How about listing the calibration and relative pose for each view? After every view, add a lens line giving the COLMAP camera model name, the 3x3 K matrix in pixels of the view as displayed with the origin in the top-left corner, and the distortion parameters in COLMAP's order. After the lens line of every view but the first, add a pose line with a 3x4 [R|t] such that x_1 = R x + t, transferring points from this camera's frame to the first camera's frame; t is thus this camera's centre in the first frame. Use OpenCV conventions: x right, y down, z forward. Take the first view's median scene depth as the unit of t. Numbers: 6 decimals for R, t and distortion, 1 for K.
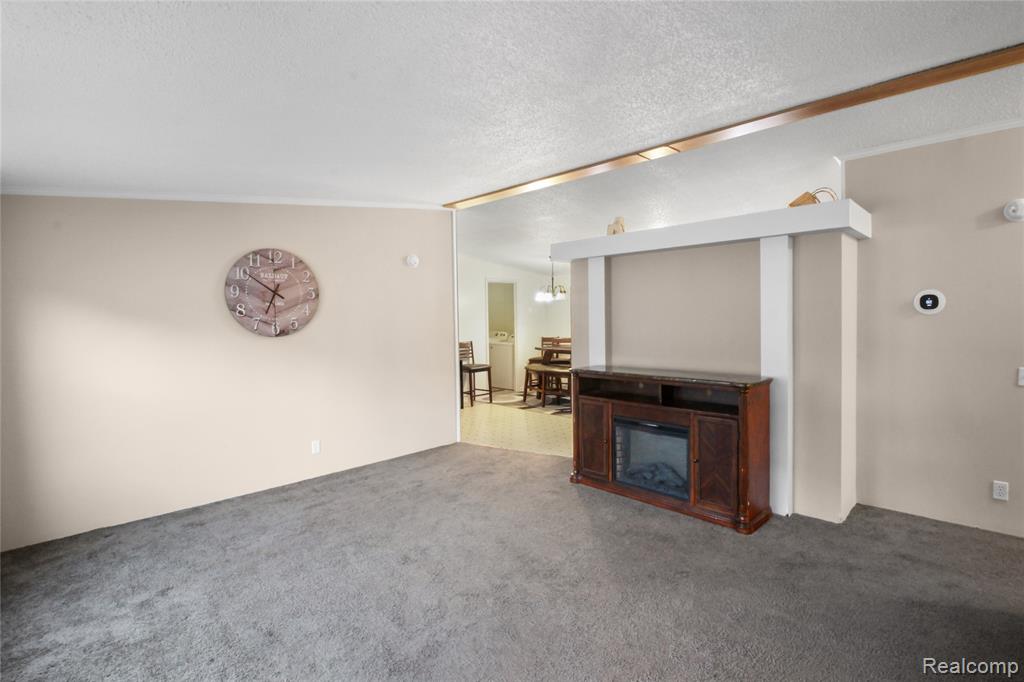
lens RADIAL K [[477.9, 0, 510.6], [0, 477.9, 336.3], [0, 0, 1]] dist [-0.001091, -0.013665]
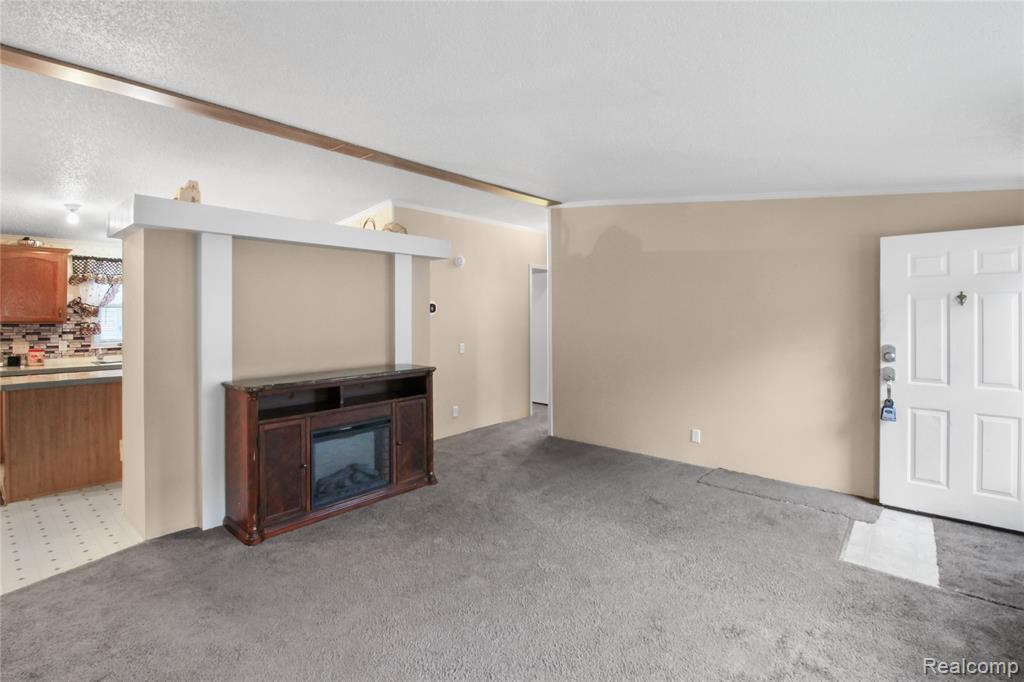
lens RADIAL K [[477.9, 0, 510.6], [0, 477.9, 336.3], [0, 0, 1]] dist [-0.001091, -0.013665]
pose [[-0.070721, -0.032263, 0.996974, -0.710425], [0.039645, 0.998596, 0.035128, -0.020077], [-0.996708, 0.042009, -0.069342, 0.763855]]
